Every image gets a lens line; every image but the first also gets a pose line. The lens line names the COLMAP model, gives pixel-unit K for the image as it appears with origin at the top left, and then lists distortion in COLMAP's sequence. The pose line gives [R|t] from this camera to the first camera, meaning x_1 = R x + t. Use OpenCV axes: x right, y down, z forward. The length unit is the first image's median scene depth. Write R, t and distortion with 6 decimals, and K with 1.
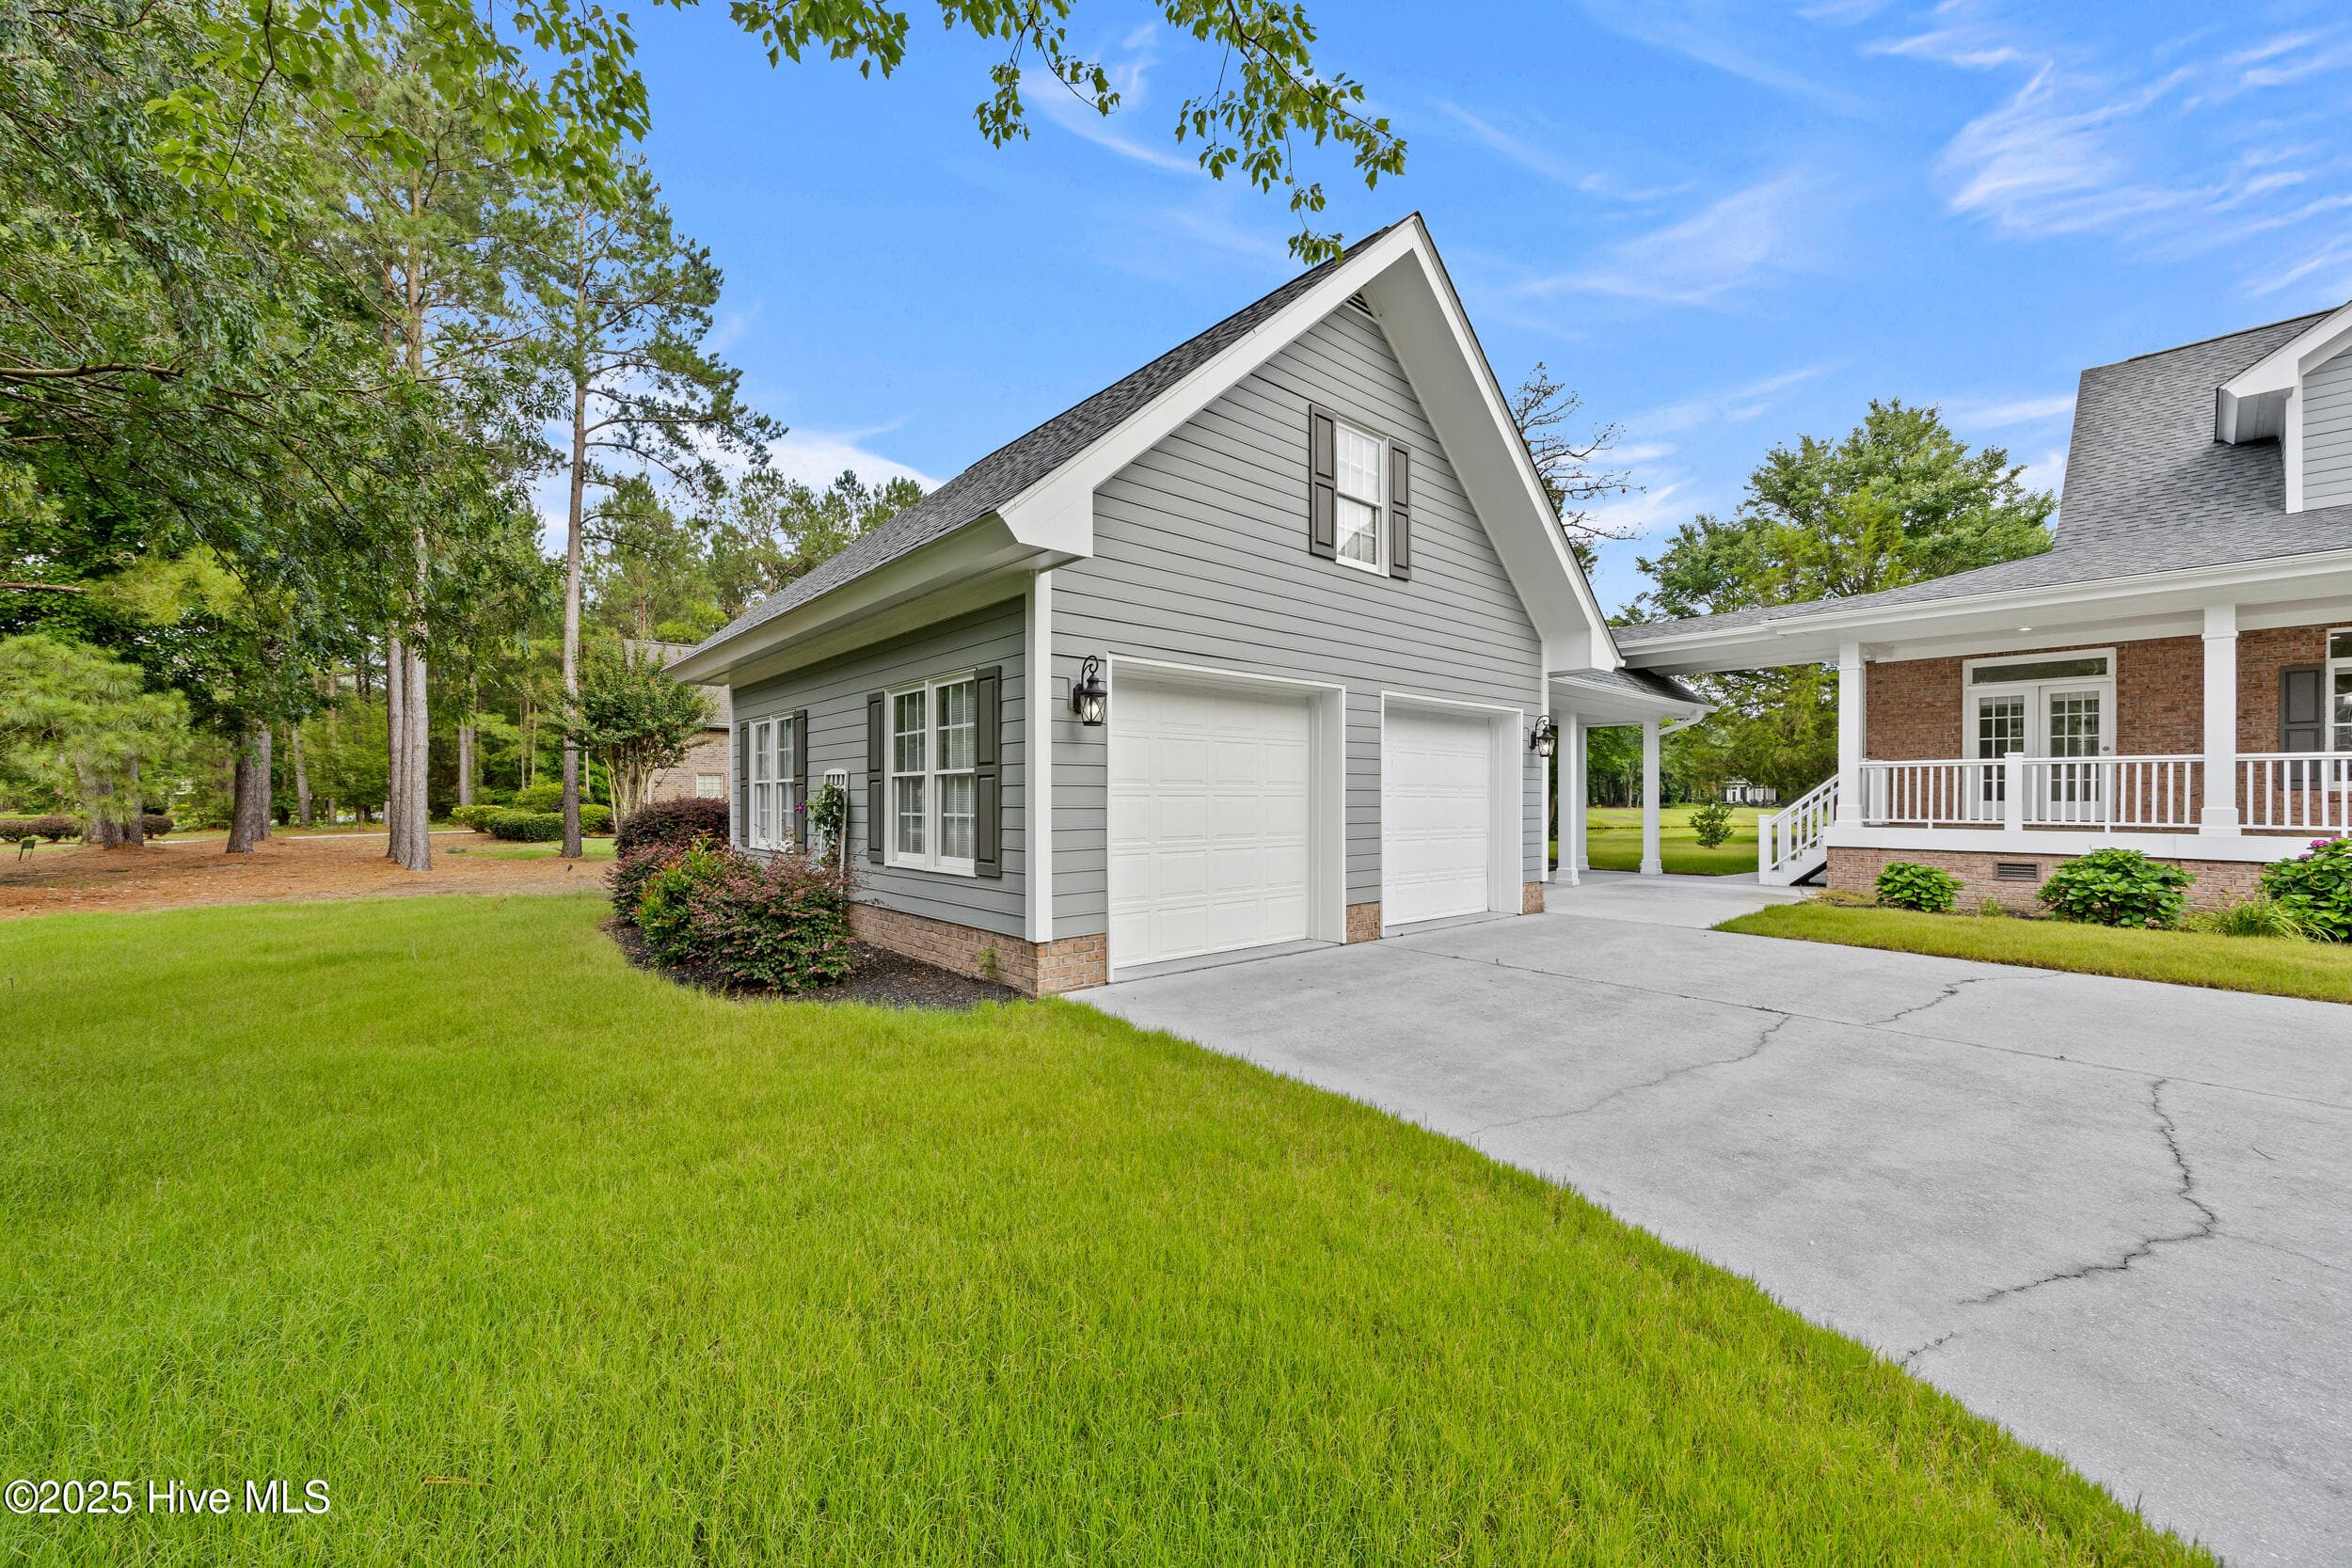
lens RADIAL K [[893.5, 0, 1161.4], [0, 893.5, 789.9], [0, 0, 1]] dist [-0.002456, -0.000371]
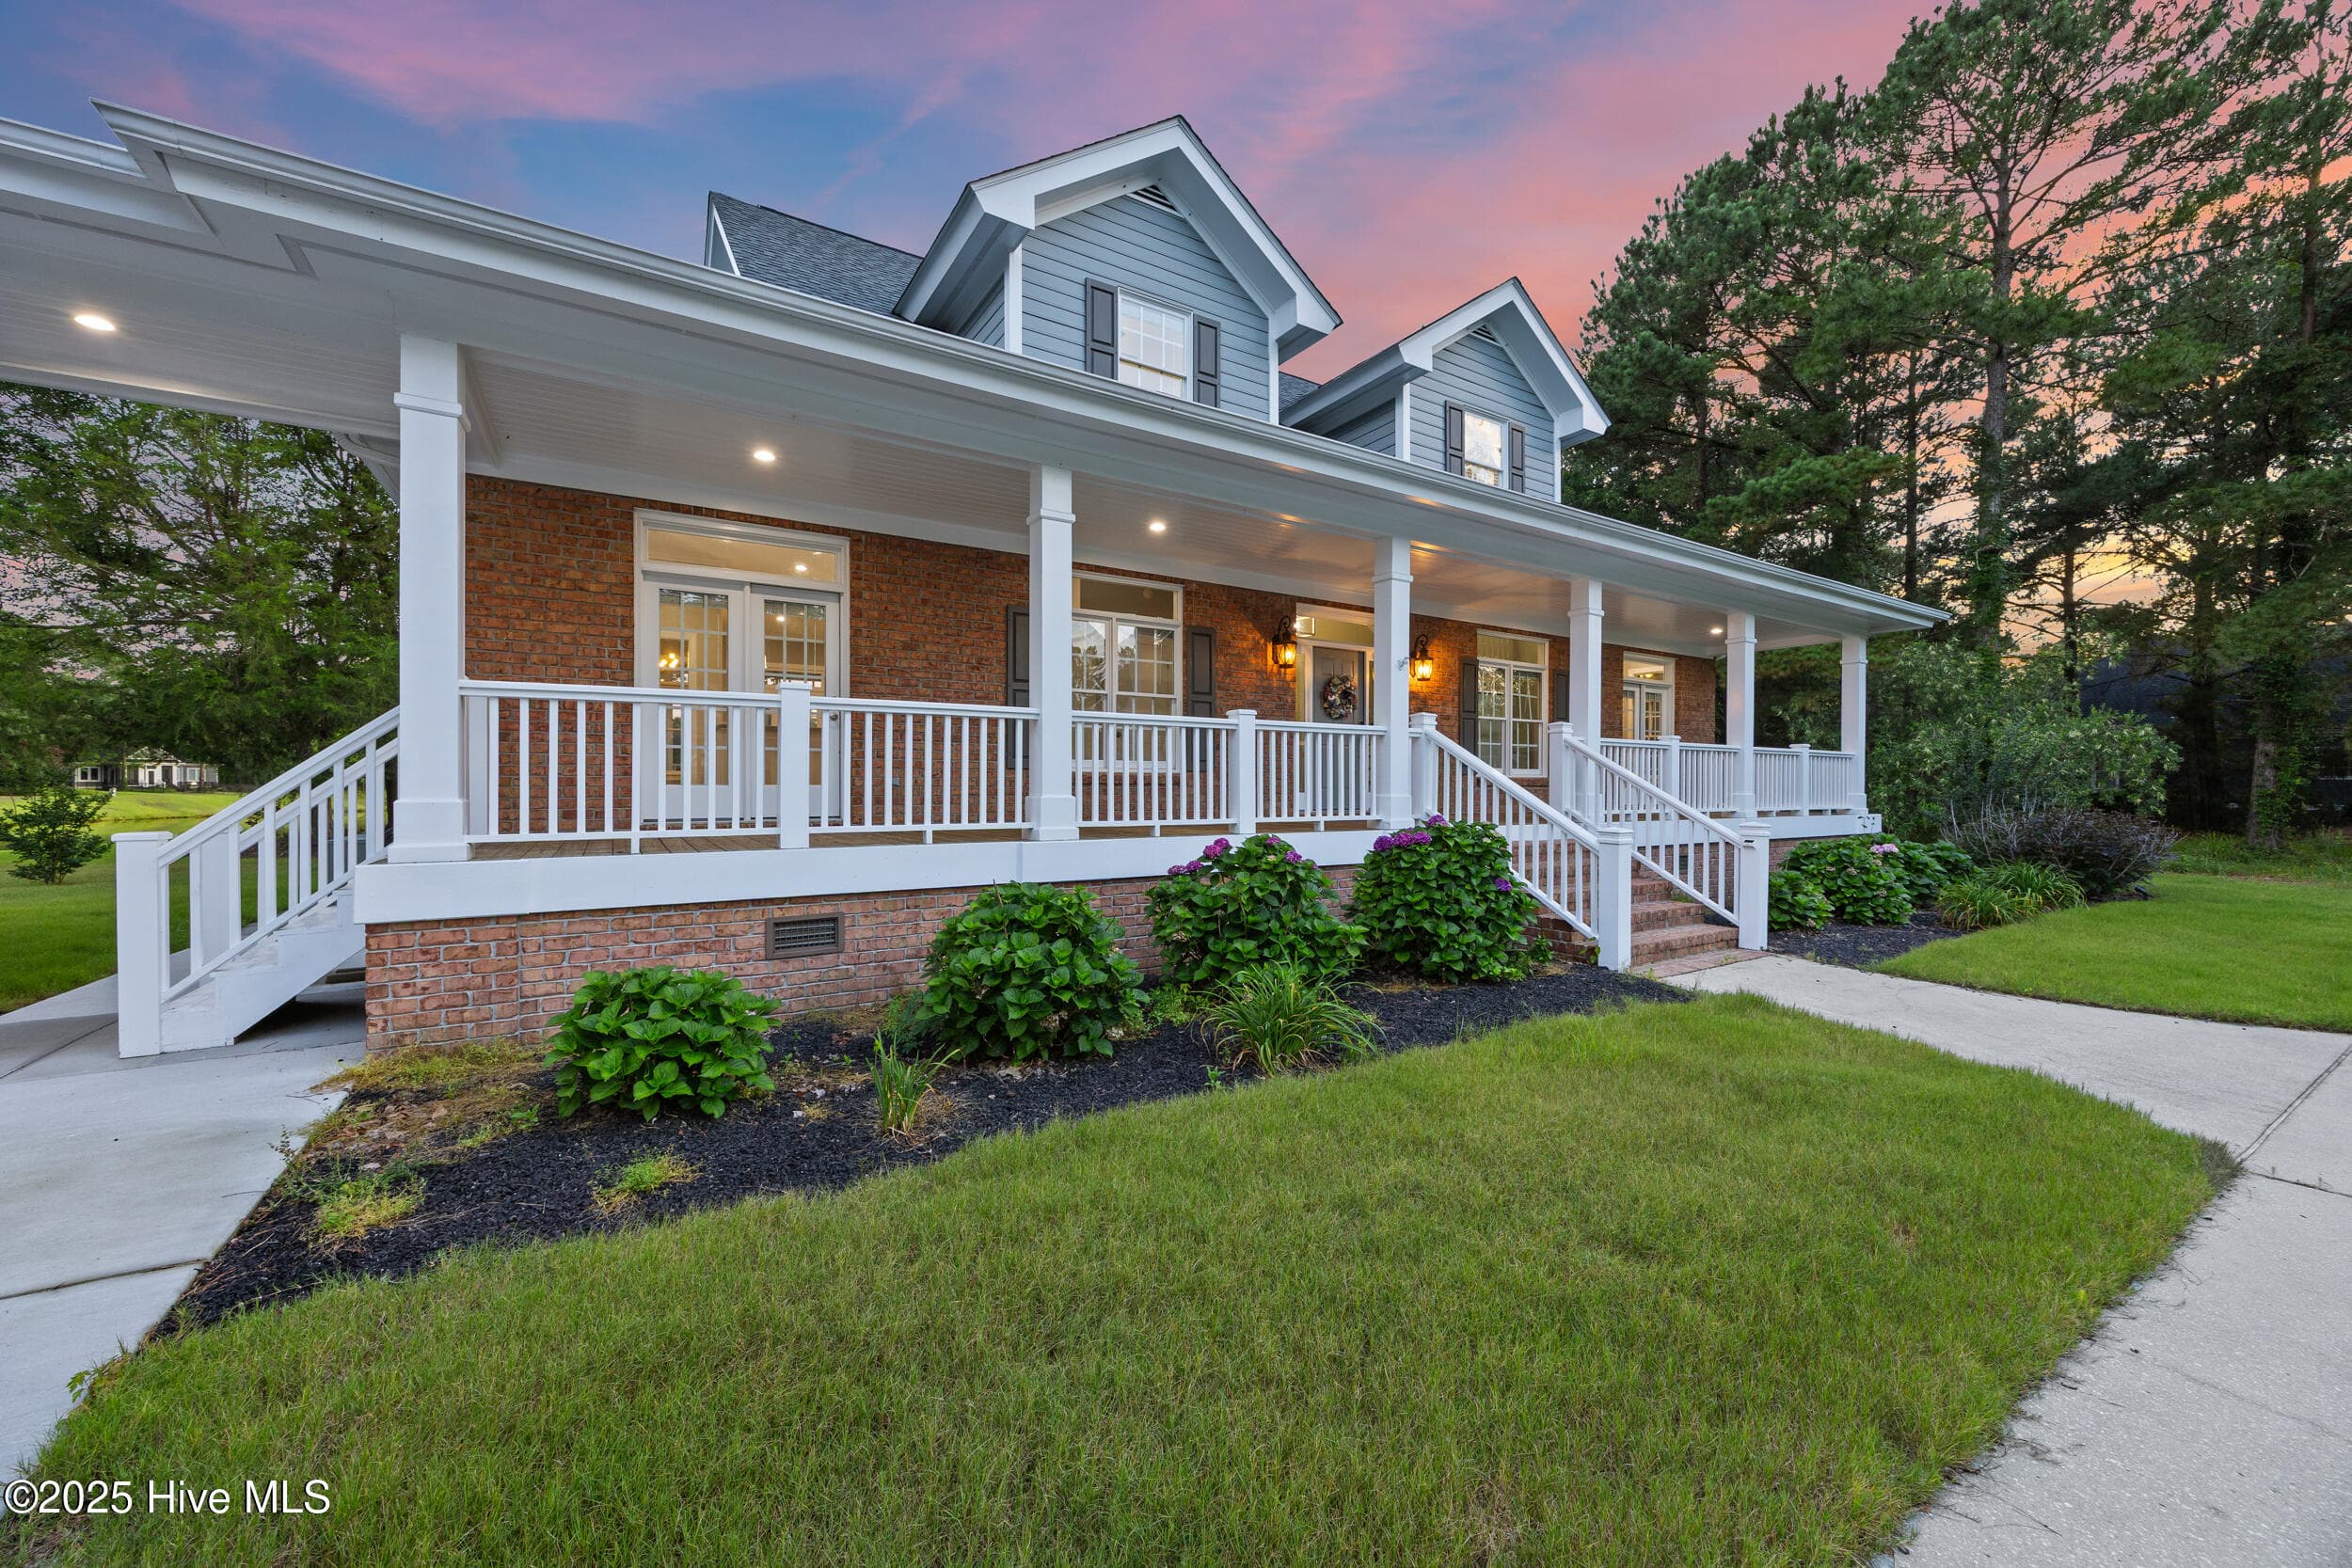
lens RADIAL K [[893.5, 0, 1161.4], [0, 893.5, 789.9], [0, 0, 1]] dist [-0.002456, -0.000371]
pose [[0.153607, -0.008703, 0.988094, 0.439734], [-0.010188, 0.999894, 0.010391, 0.006923], [-0.988079, -0.011663, 0.153502, 0.622685]]
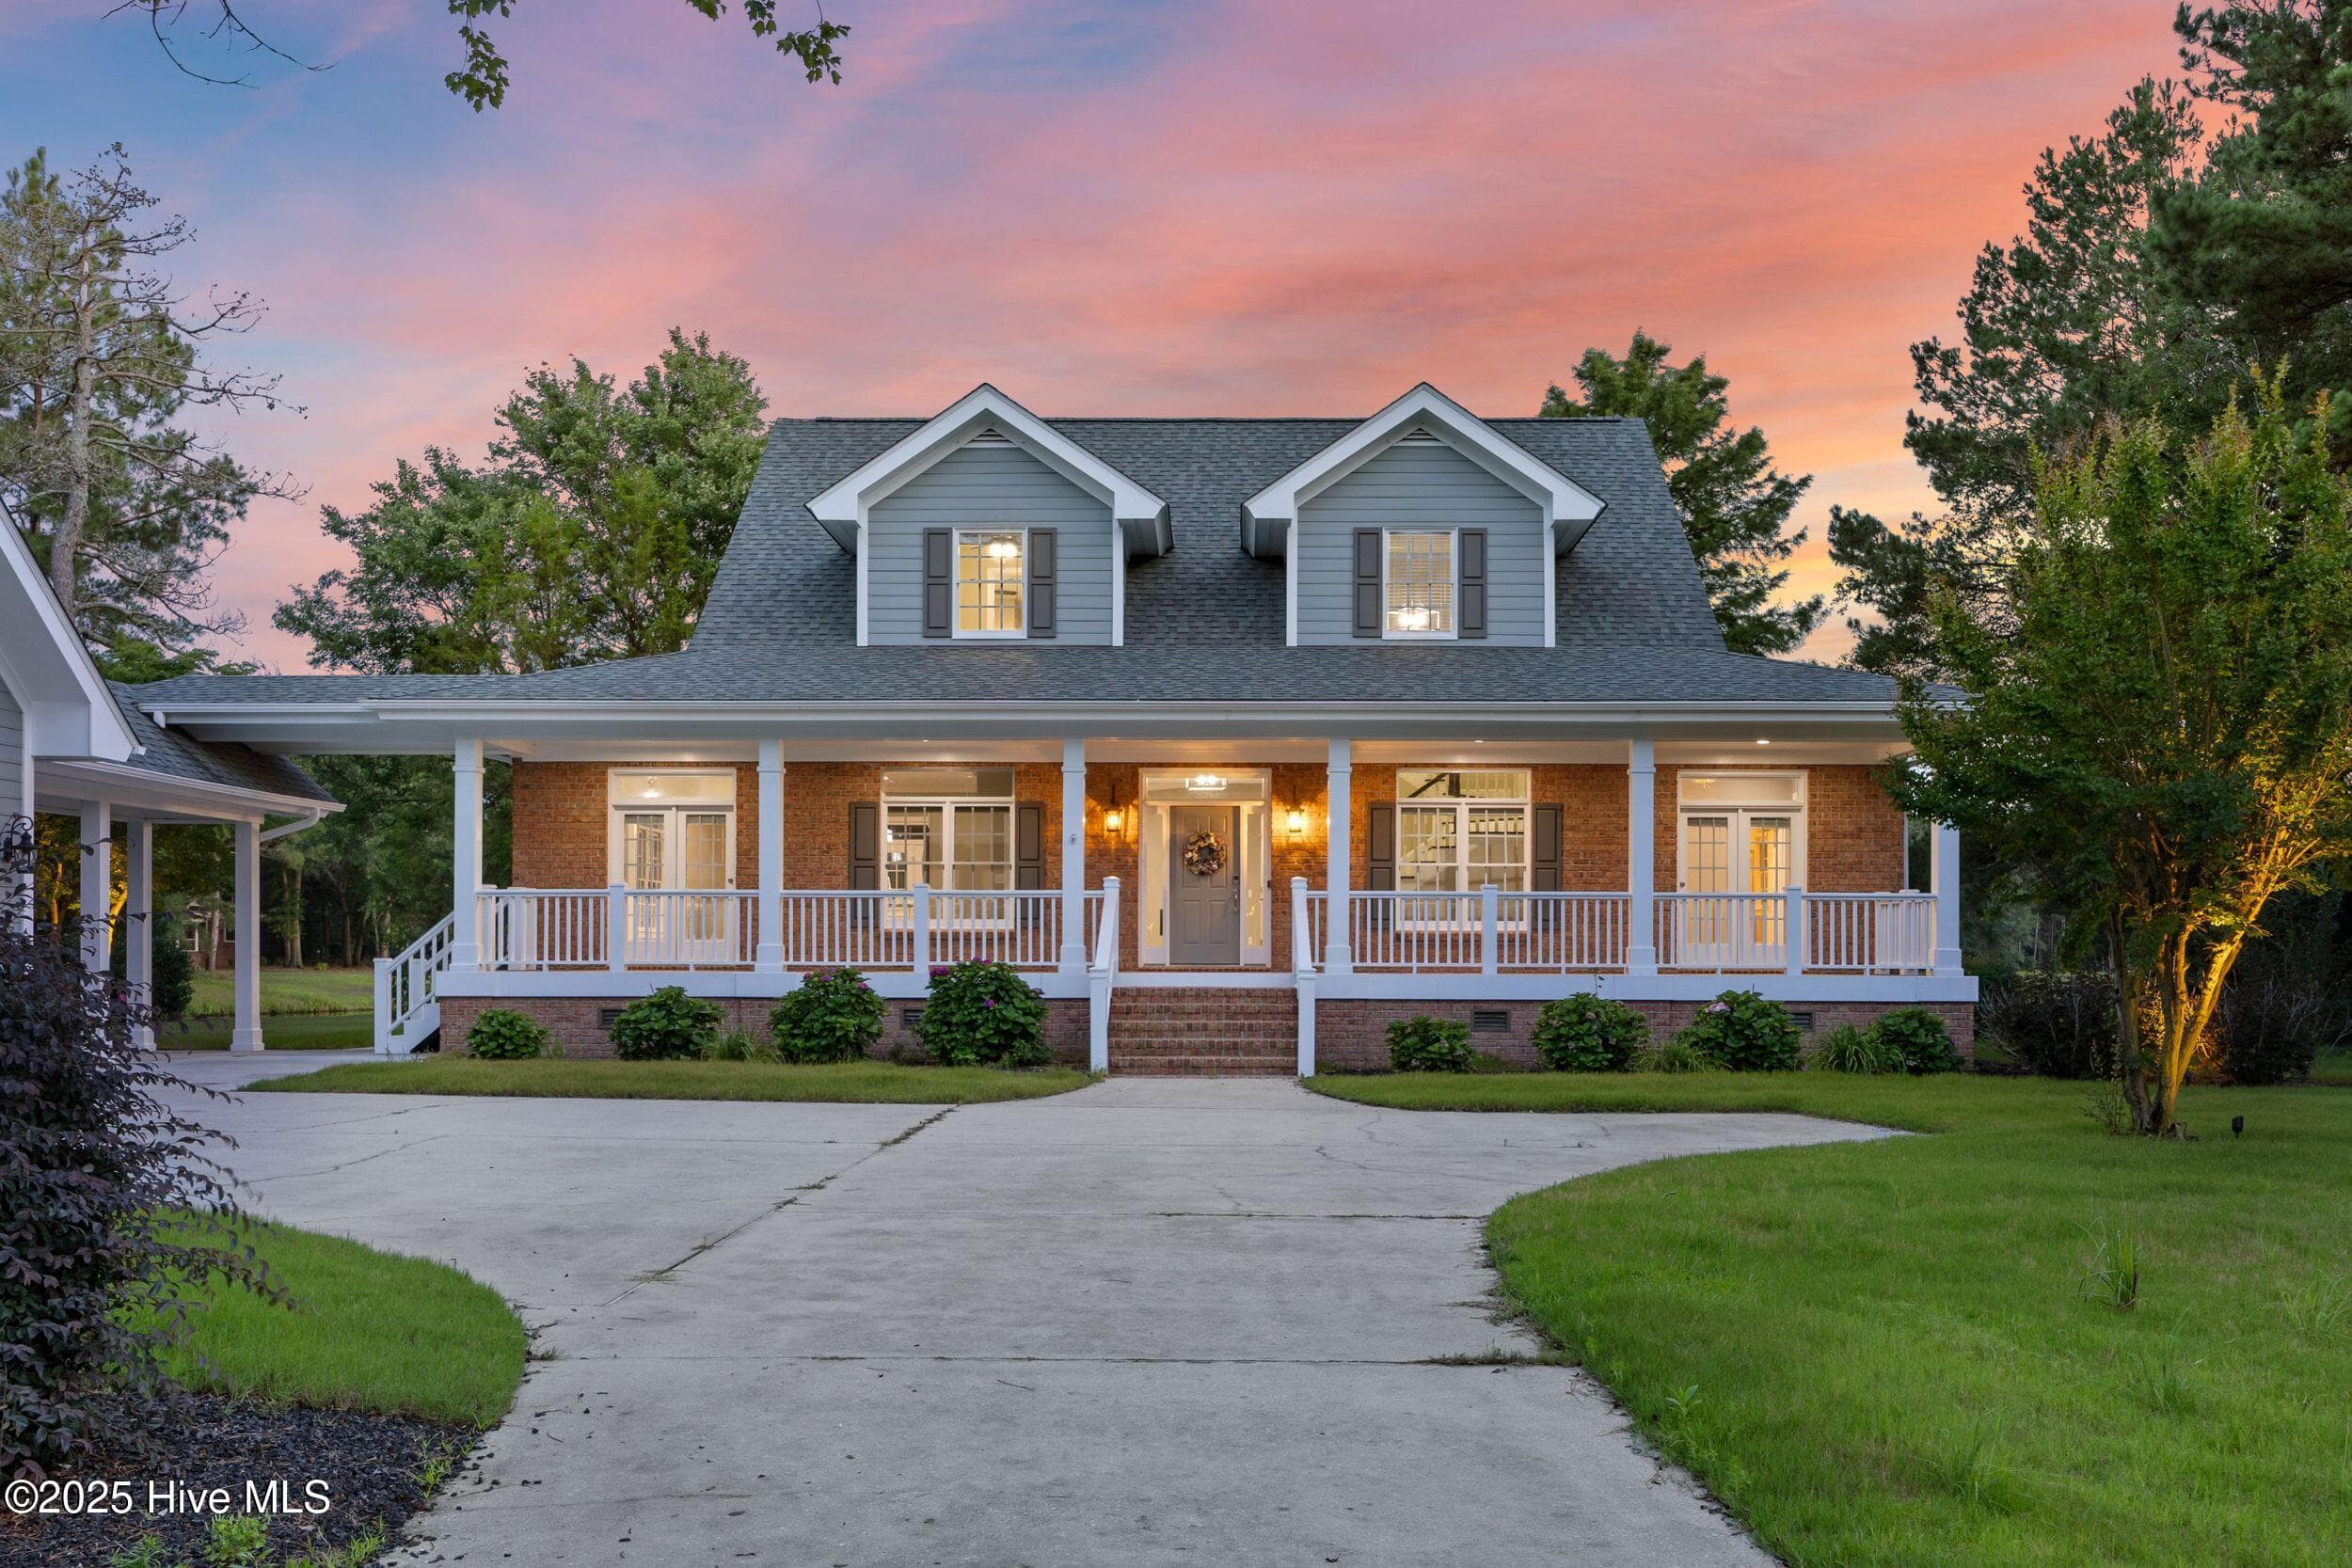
lens RADIAL K [[2026.0, 0, 1182.4], [0, 2026.0, 943.9], [0, 0, 1]] dist [-0.002339, 0.009309]
pose [[0.662736, 0.001630, 0.748852, -0.139185], [-0.006075, 0.999976, 0.003199, 0.007260], [-0.748829, -0.006669, 0.662730, -0.619044]]
